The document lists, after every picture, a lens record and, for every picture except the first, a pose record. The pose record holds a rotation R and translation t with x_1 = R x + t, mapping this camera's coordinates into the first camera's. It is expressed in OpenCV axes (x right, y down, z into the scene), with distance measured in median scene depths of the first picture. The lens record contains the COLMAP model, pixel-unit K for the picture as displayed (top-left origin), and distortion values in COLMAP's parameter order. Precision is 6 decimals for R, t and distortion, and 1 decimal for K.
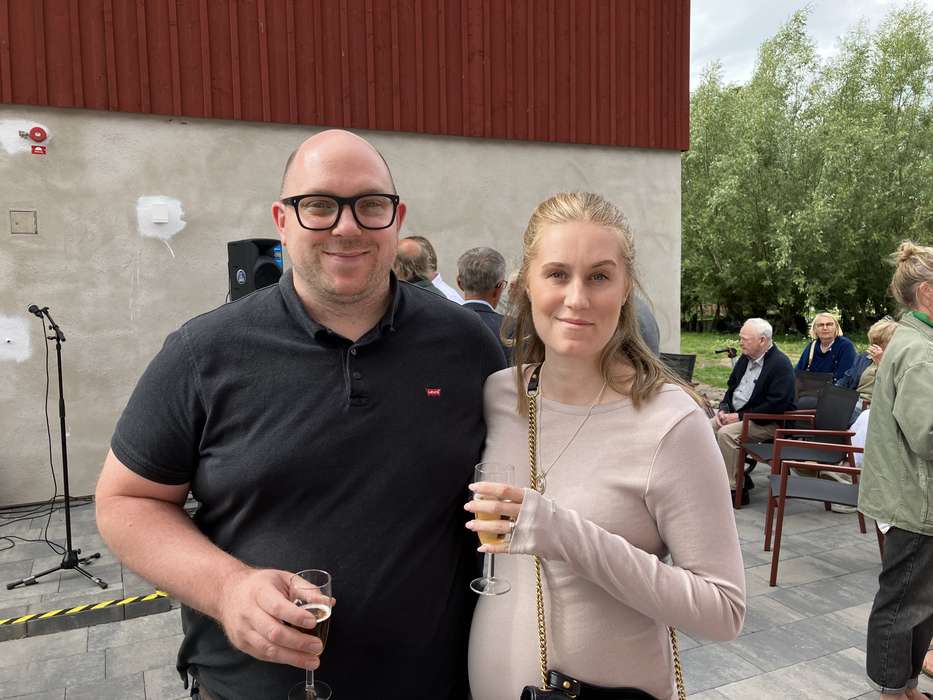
lens RADIAL K [[768.4, 0, 466.6], [0, 768.4, 347.1], [0, 0, 1]] dist [-0.003143, 0.027256]
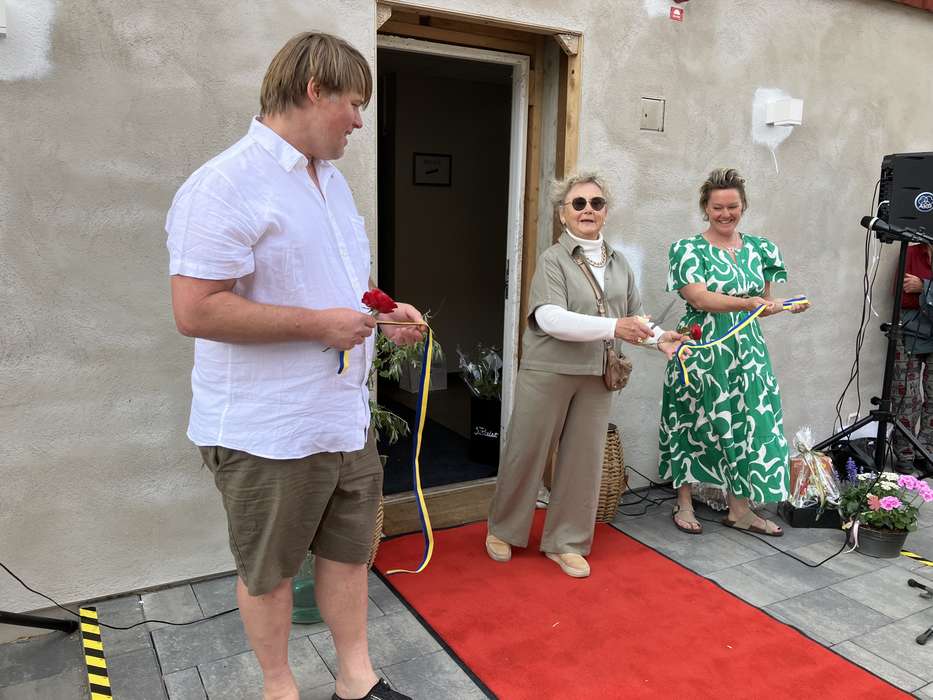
lens RADIAL K [[768.4, 0, 466.0], [0, 768.4, 350.0], [0, 0, 1]] dist [-0.003143, 0.027256]
pose [[0.997281, 0.029326, 0.067602, -0.775408], [-0.034609, 0.996325, 0.078350, 0.009617], [-0.065056, -0.080476, 0.994631, 0.260585]]
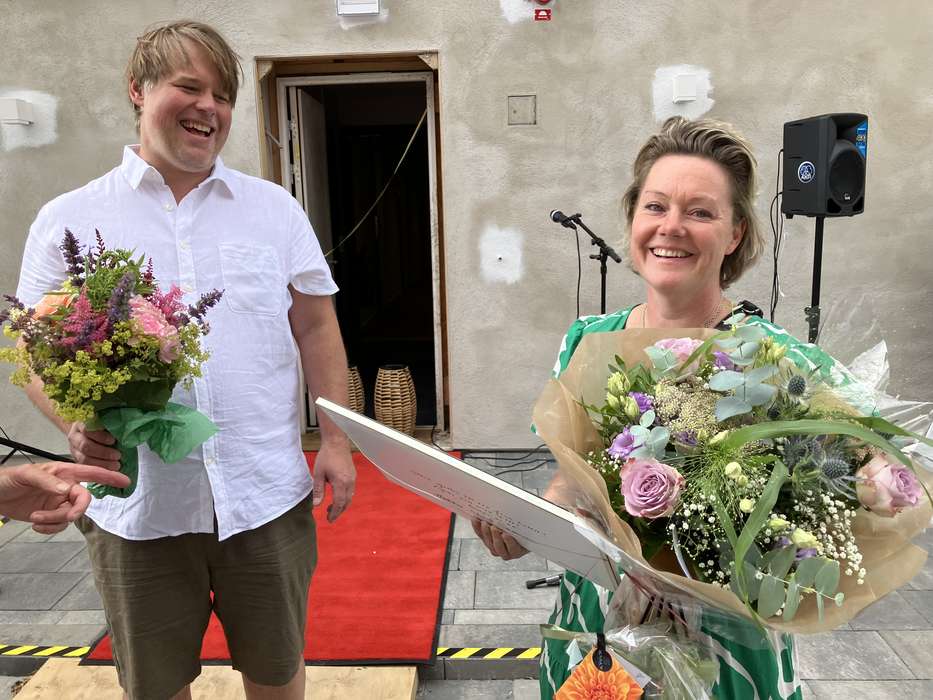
lens RADIAL K [[768.4, 0, 467.2], [0, 768.4, 348.2], [0, 0, 1]] dist [-0.003143, 0.027256]
pose [[0.886098, 0.079314, -0.456661, -0.232344], [-0.029467, 0.992897, 0.115272, -0.005132], [0.462560, -0.088685, 0.882141, 0.234494]]
